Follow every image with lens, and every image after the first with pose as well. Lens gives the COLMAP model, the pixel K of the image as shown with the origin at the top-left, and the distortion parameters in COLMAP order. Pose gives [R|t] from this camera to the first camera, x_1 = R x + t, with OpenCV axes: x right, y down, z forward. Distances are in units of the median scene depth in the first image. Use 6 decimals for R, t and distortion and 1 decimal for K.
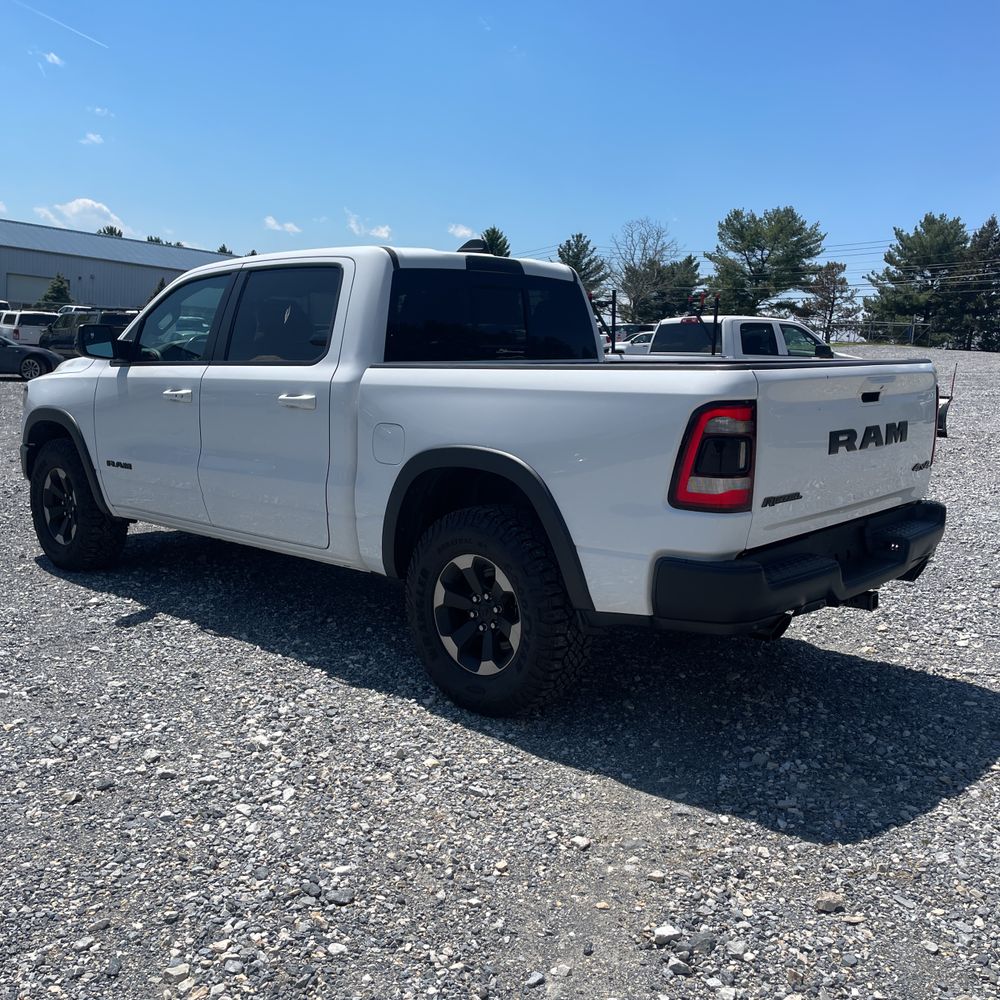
lens RADIAL K [[1002.9, 0, 507.4], [0, 1002.9, 493.9], [0, 0, 1]] dist [0.096323, -0.125694]
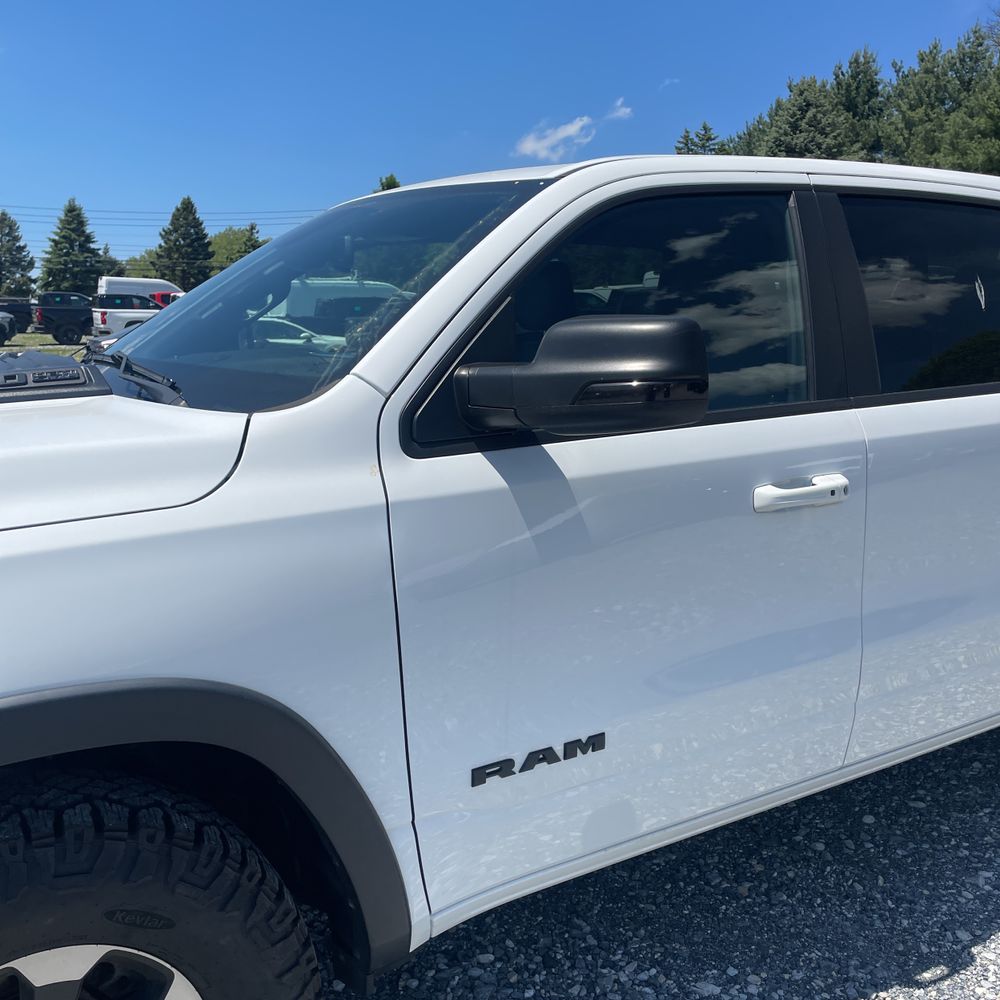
lens RADIAL K [[1002.9, 0, 507.4], [0, 1002.9, 493.9], [0, 0, 1]] dist [0.096323, -0.125694]
pose [[0.270113, -0.175065, 0.946779, -0.734862], [0.145238, 0.979488, 0.139677, -0.170450], [-0.951811, 0.099780, 0.289998, 1.006204]]
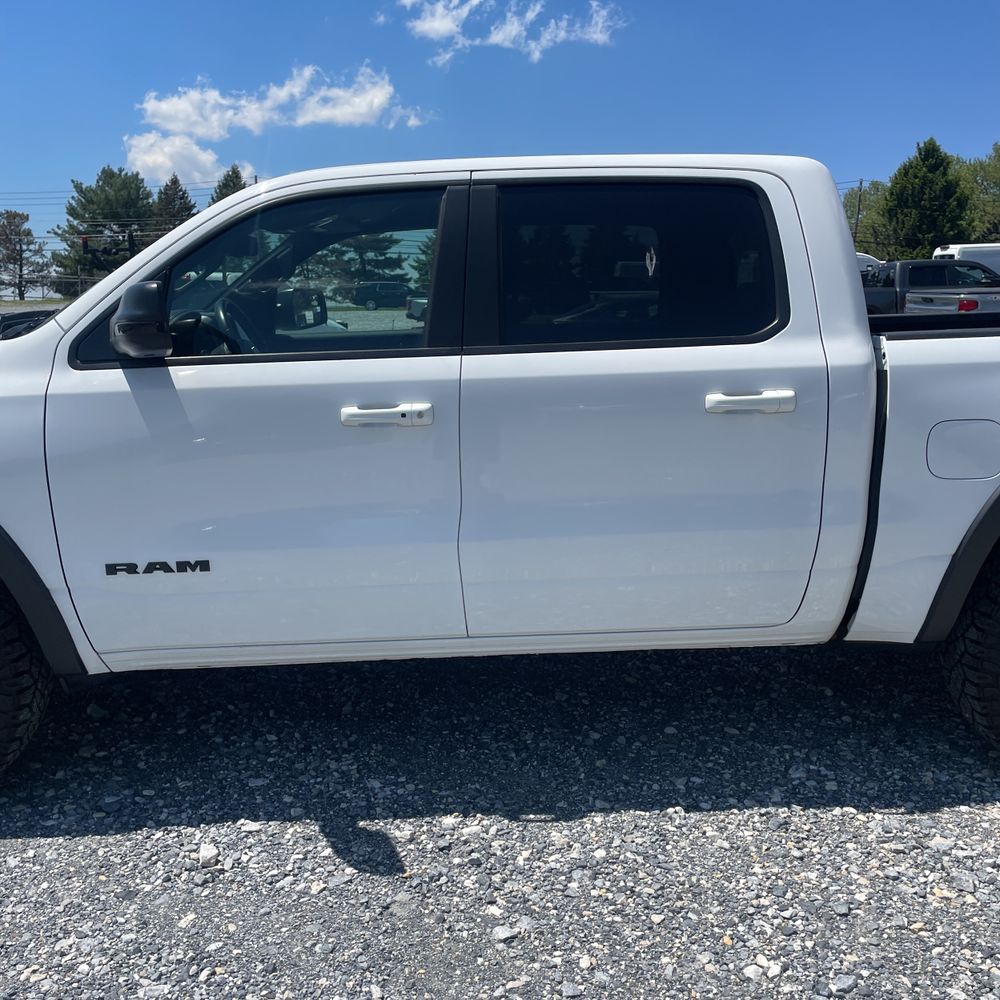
lens RADIAL K [[1002.9, 0, 507.4], [0, 1002.9, 493.9], [0, 0, 1]] dist [0.096323, -0.125694]
pose [[0.703236, -0.150259, 0.694897, -0.661040], [0.121308, 0.988438, 0.090968, -0.097950], [-0.700531, 0.020324, 0.713333, 0.586333]]
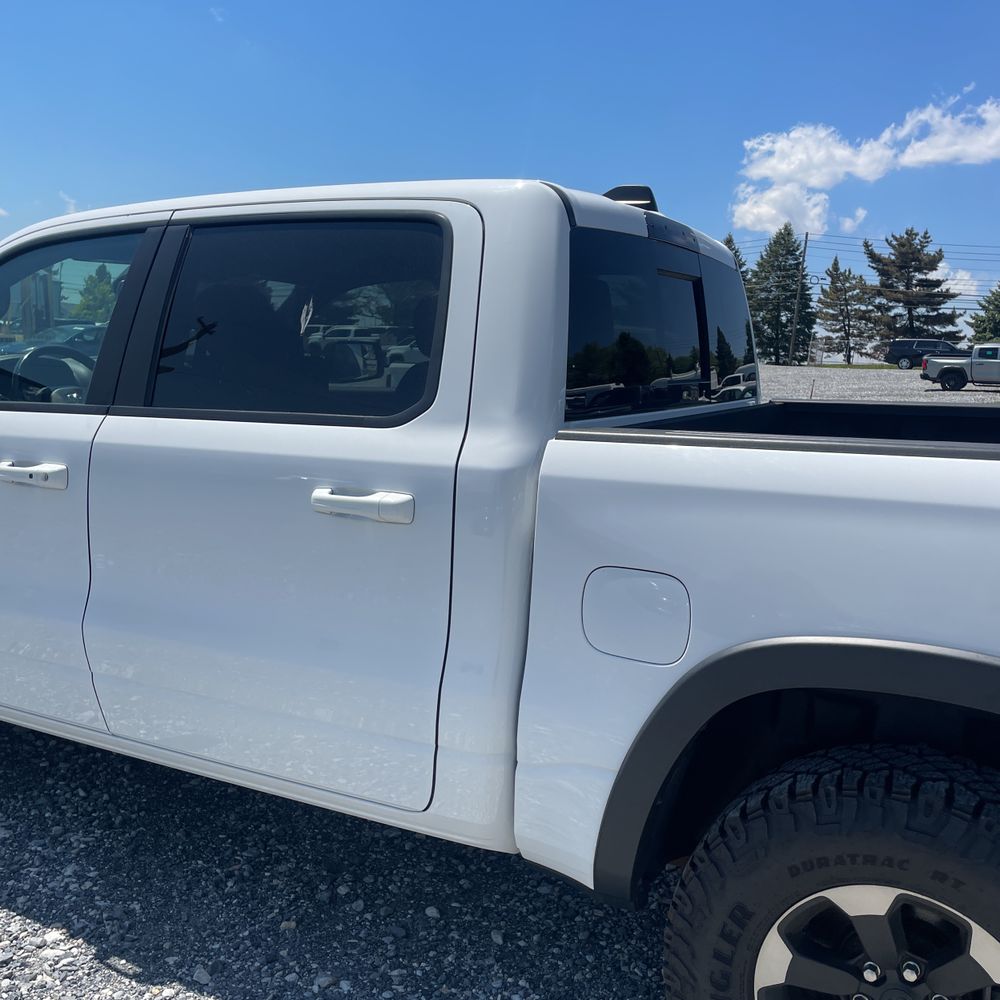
lens RADIAL K [[1002.9, 0, 507.4], [0, 1002.9, 493.9], [0, 0, 1]] dist [0.096323, -0.125694]
pose [[0.968773, -0.019700, 0.247167, -0.226506], [0.020175, 0.999796, 0.000611, -0.084378], [-0.247128, 0.004395, 0.968973, 0.470485]]
